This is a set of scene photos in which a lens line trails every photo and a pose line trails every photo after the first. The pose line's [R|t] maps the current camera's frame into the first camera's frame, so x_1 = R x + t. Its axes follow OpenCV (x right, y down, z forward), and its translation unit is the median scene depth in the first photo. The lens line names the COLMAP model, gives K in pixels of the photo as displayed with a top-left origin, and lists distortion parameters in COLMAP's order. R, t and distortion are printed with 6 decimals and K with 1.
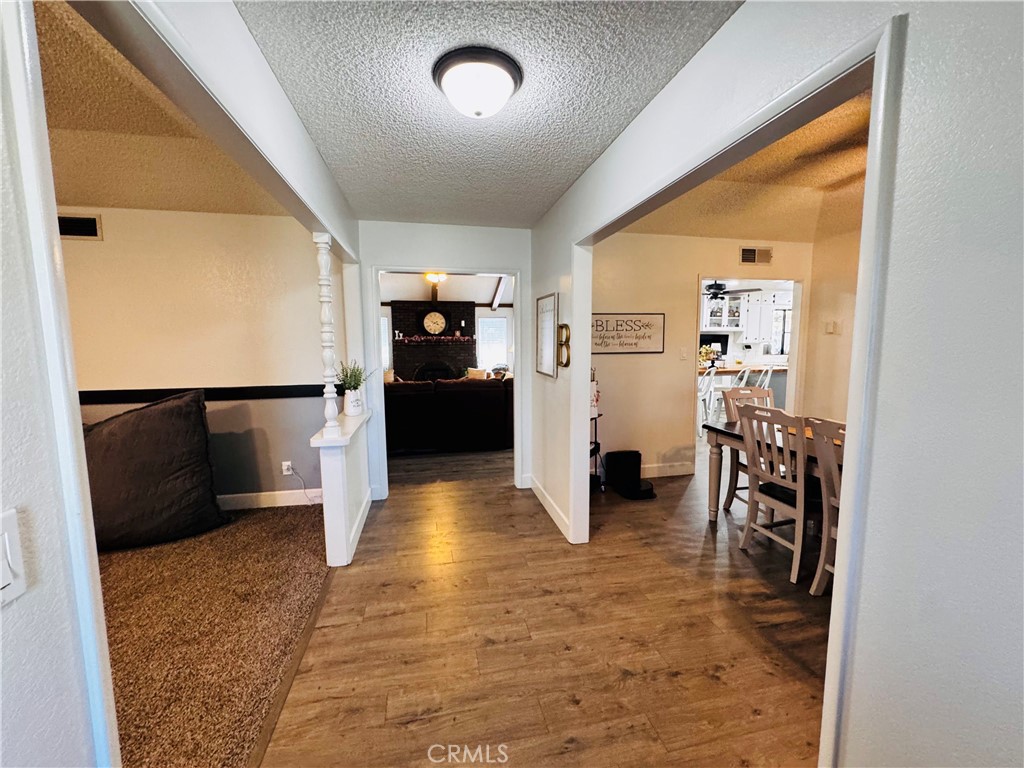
lens RADIAL K [[409.7, 0, 509.6], [0, 409.7, 383.2], [0, 0, 1]] dist [-0.003837, 0.000843]
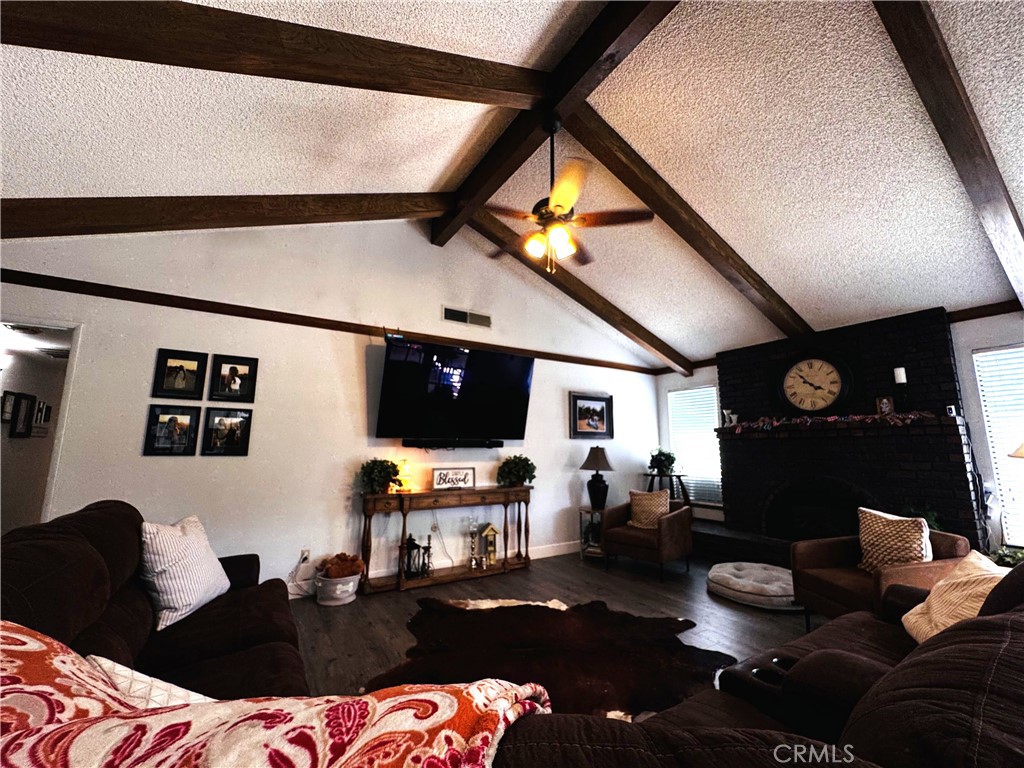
lens RADIAL K [[409.7, 0, 511.7], [0, 409.7, 386.0], [0, 0, 1]] dist [-0.003837, 0.000843]
pose [[0.352202, -0.134896, -0.926151, 0.288075], [-0.102451, 0.978055, -0.181416, -0.123835], [0.930299, 0.158781, 0.330653, 1.807107]]
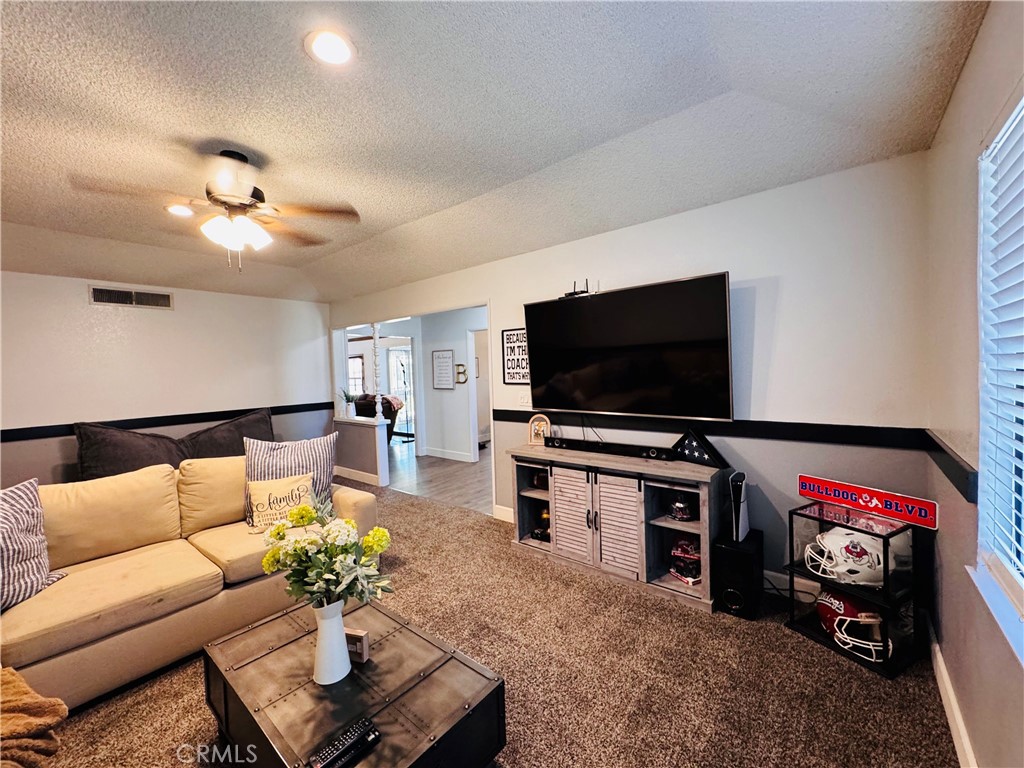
lens RADIAL K [[409.7, 0, 511.5], [0, 409.7, 383.7], [0, 0, 1]] dist [-0.003837, 0.000843]
pose [[0.773547, -0.043588, 0.632239, -0.888139], [0.096288, 0.994133, -0.049272, 0.080591], [-0.626382, 0.098992, 0.773205, -0.735296]]
